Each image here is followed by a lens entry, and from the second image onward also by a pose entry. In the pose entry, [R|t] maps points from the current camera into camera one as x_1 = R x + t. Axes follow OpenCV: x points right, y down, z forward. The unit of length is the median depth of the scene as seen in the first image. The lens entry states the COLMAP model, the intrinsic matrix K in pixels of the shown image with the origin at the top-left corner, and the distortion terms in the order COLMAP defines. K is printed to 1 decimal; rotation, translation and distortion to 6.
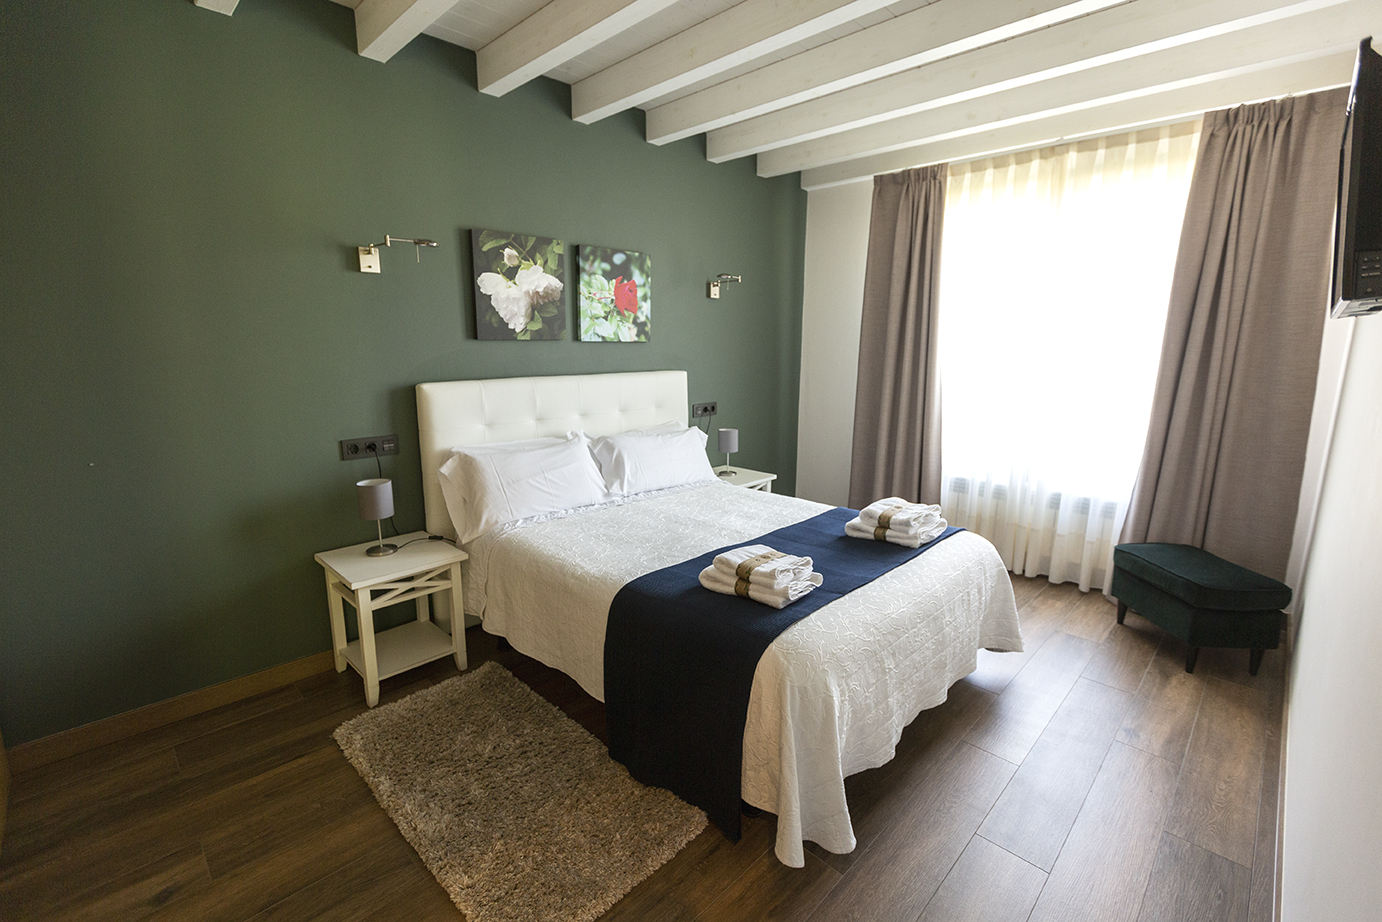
lens RADIAL K [[617.0, 0, 693.6], [0, 617.0, 452.8], [0, 0, 1]] dist [0.003737, -0.001299]
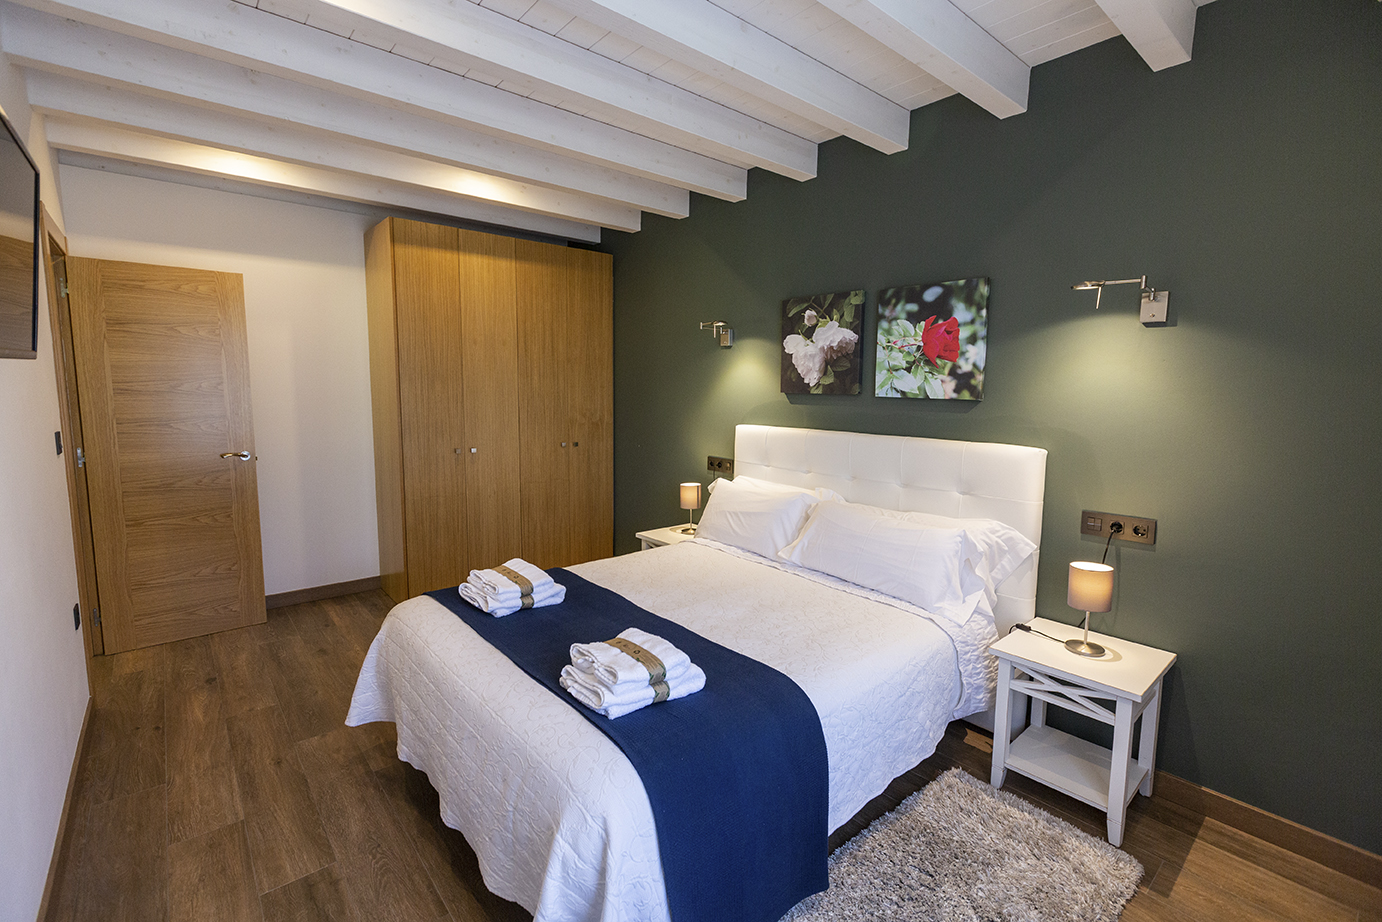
lens RADIAL K [[617.0, 0, 692.4], [0, 617.0, 459.3], [0, 0, 1]] dist [0.003737, -0.001299]
pose [[-0.088793, 0.110440, -0.989908, 0.773625], [-0.198522, 0.971932, 0.126241, -0.162604], [0.976066, 0.207728, -0.064376, 0.870242]]
